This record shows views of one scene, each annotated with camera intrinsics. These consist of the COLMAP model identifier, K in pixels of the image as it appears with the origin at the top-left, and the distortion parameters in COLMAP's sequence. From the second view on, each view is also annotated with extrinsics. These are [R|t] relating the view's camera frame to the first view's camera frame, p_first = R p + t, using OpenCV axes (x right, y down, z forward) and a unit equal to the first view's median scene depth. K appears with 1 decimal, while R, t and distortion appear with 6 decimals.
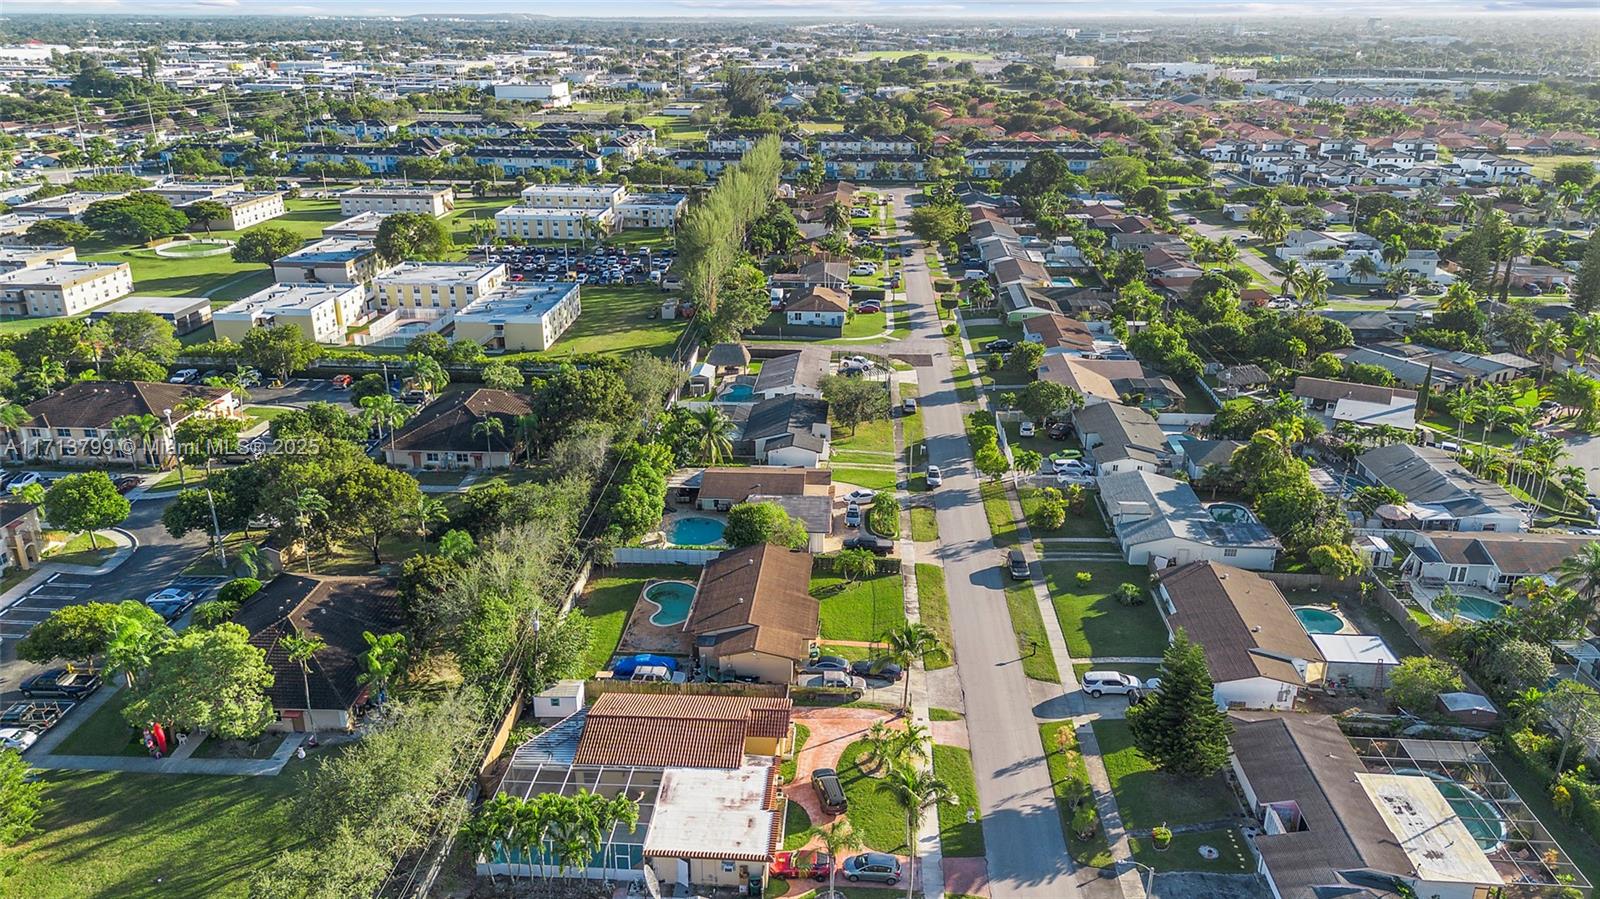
lens RADIAL K [[1115.5, 0, 834.4], [0, 1115.5, 449.6], [0, 0, 1]] dist [0.060409, -0.065152]
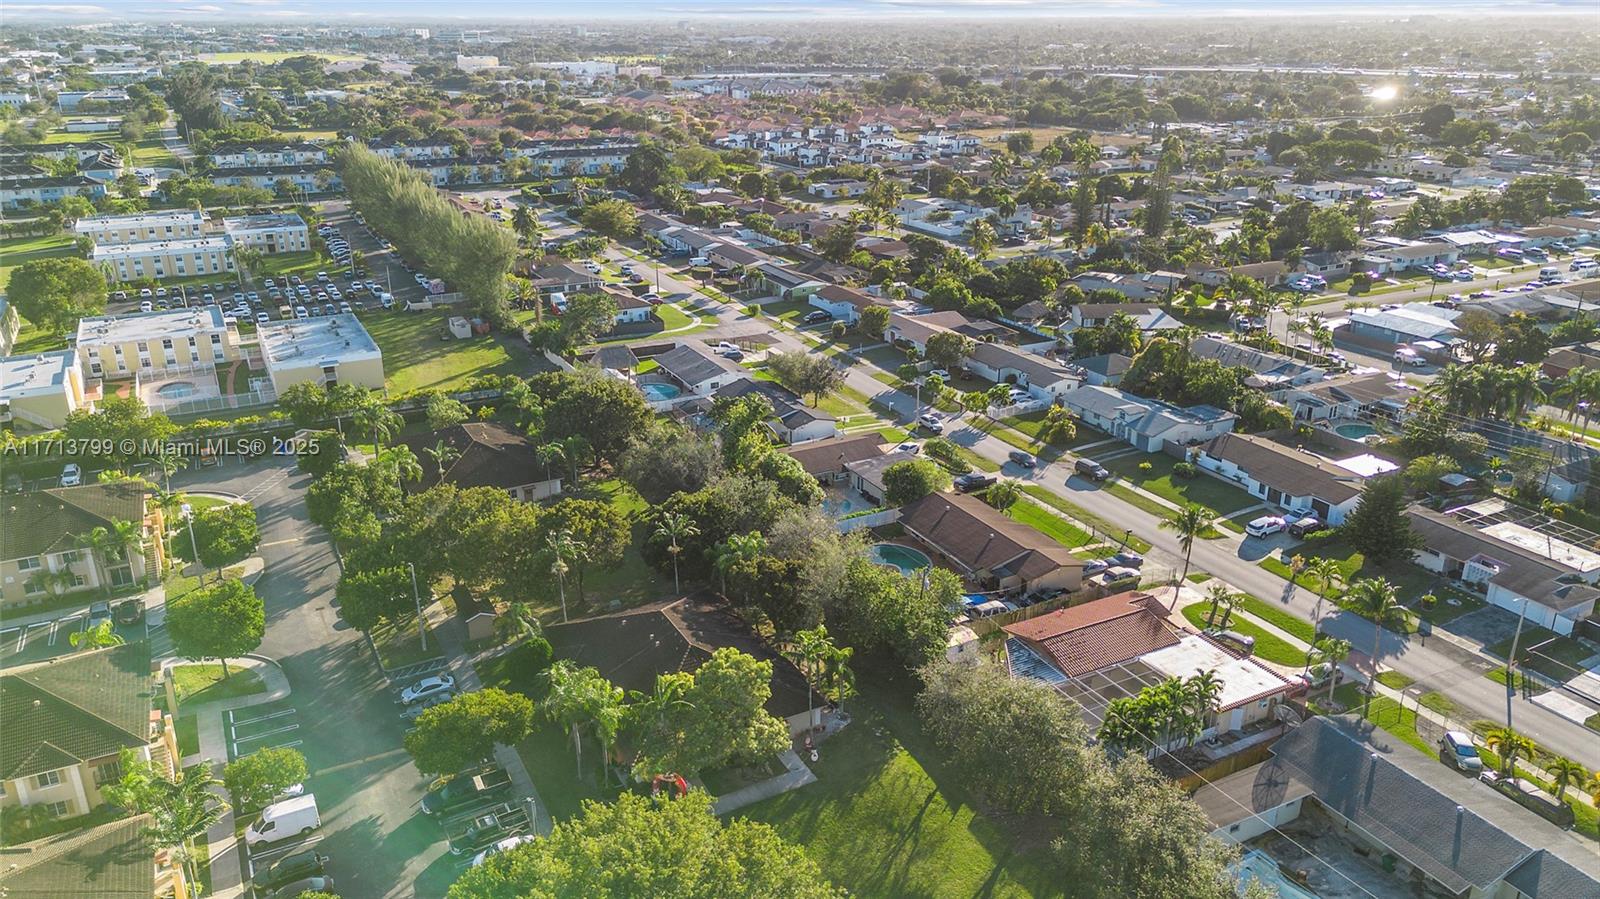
lens RADIAL K [[1115.5, 0, 834.4], [0, 1115.5, 449.6], [0, 0, 1]] dist [0.060409, -0.065152]
pose [[0.851698, -0.189576, 0.488541, -0.419552], [0.189923, 0.980556, 0.049399, -0.018302], [-0.488406, 0.050712, 0.871142, 0.063425]]
